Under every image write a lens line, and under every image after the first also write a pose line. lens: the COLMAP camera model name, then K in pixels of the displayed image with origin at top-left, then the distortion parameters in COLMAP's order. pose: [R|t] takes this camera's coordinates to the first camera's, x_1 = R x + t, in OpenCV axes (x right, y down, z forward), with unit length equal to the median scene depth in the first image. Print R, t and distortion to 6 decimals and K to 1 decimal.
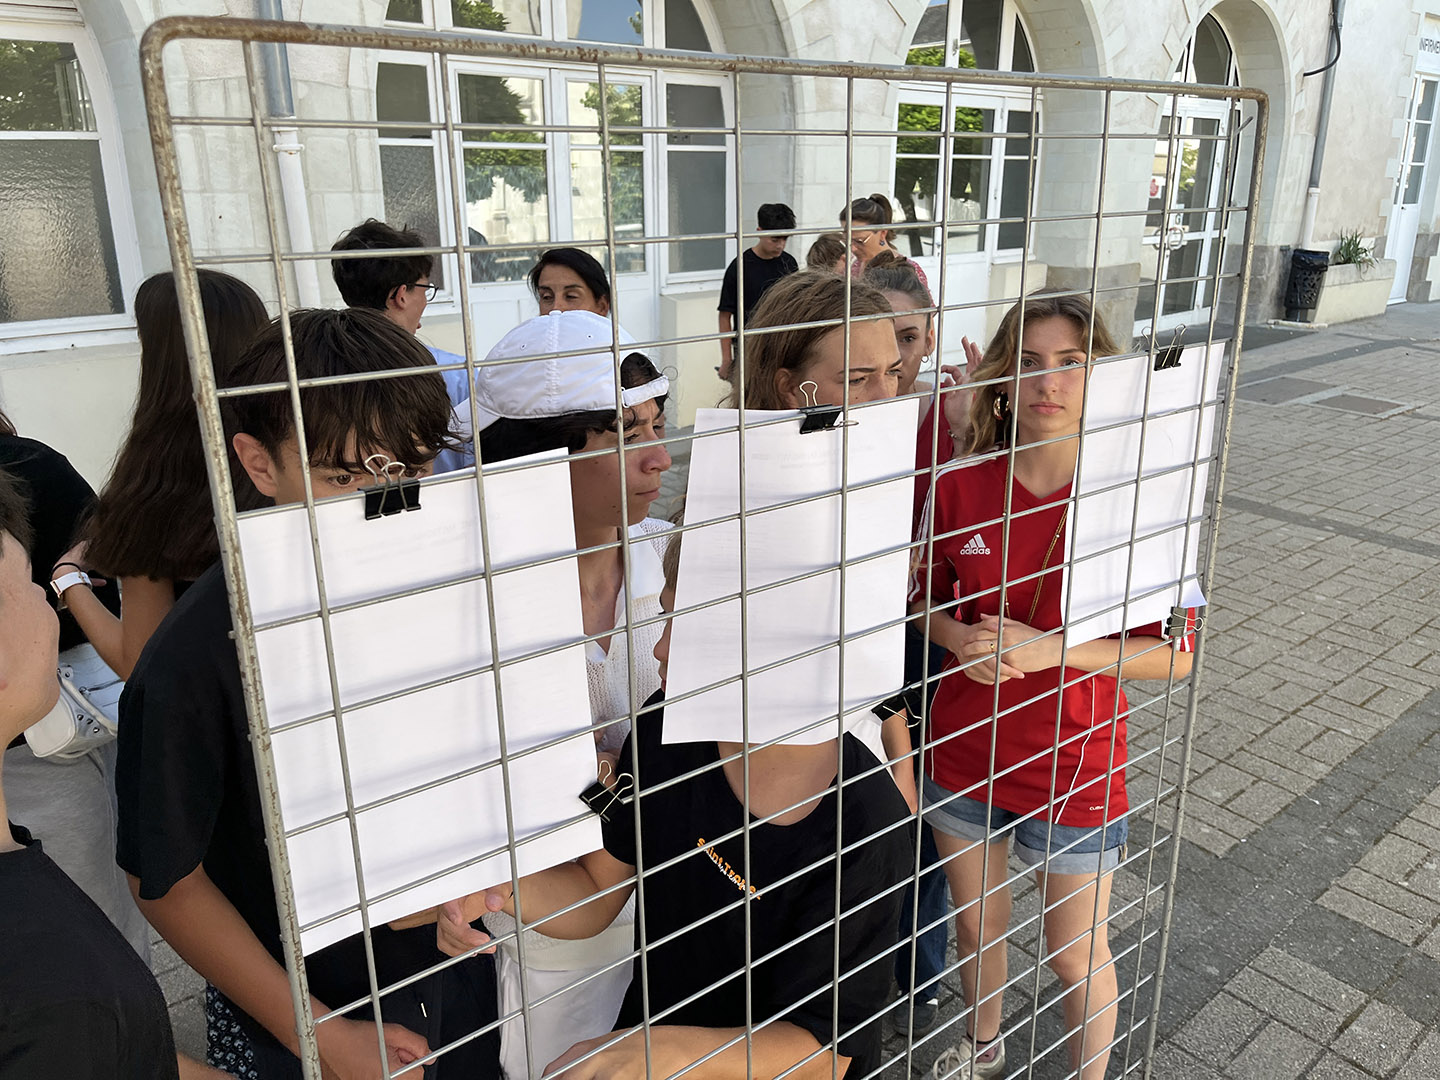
lens RADIAL K [[1117.8, 0, 723.0], [0, 1117.8, 536.6], [0, 0, 1]] dist [0.036398, -0.056033]
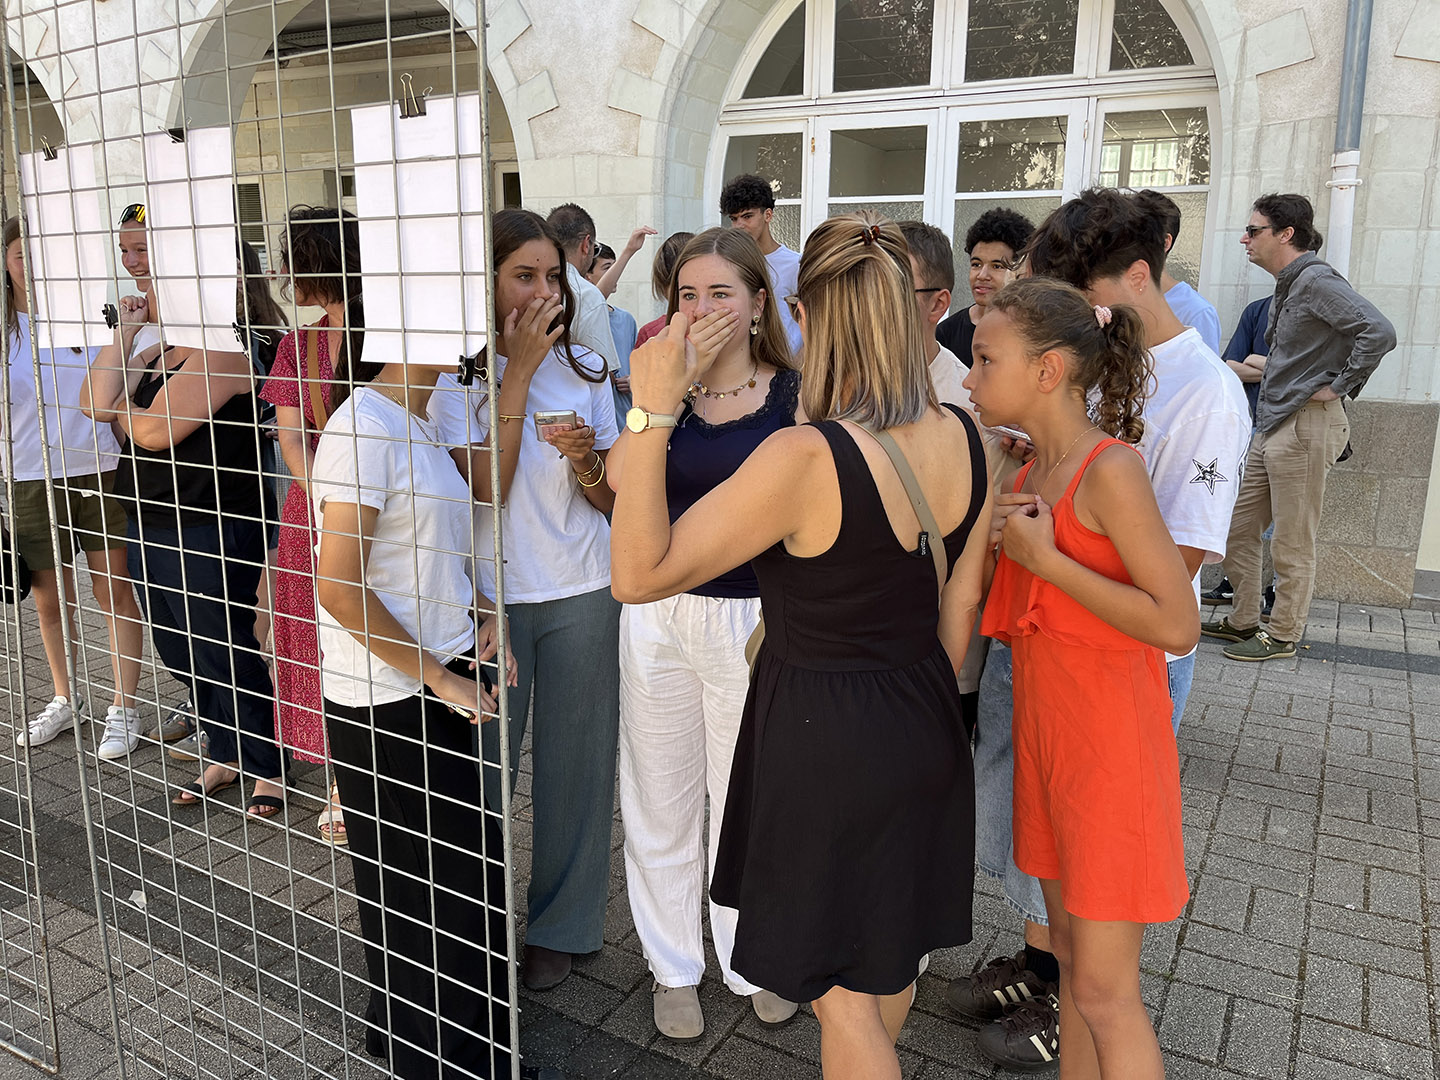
lens RADIAL K [[1117.8, 0, 724.5], [0, 1117.8, 537.4], [0, 0, 1]] dist [0.036398, -0.056033]
pose [[0.365031, 0.204308, -0.908301, 0.388535], [-0.296172, 0.950423, 0.094756, 0.014139], [0.882629, 0.234425, 0.407444, 0.211282]]
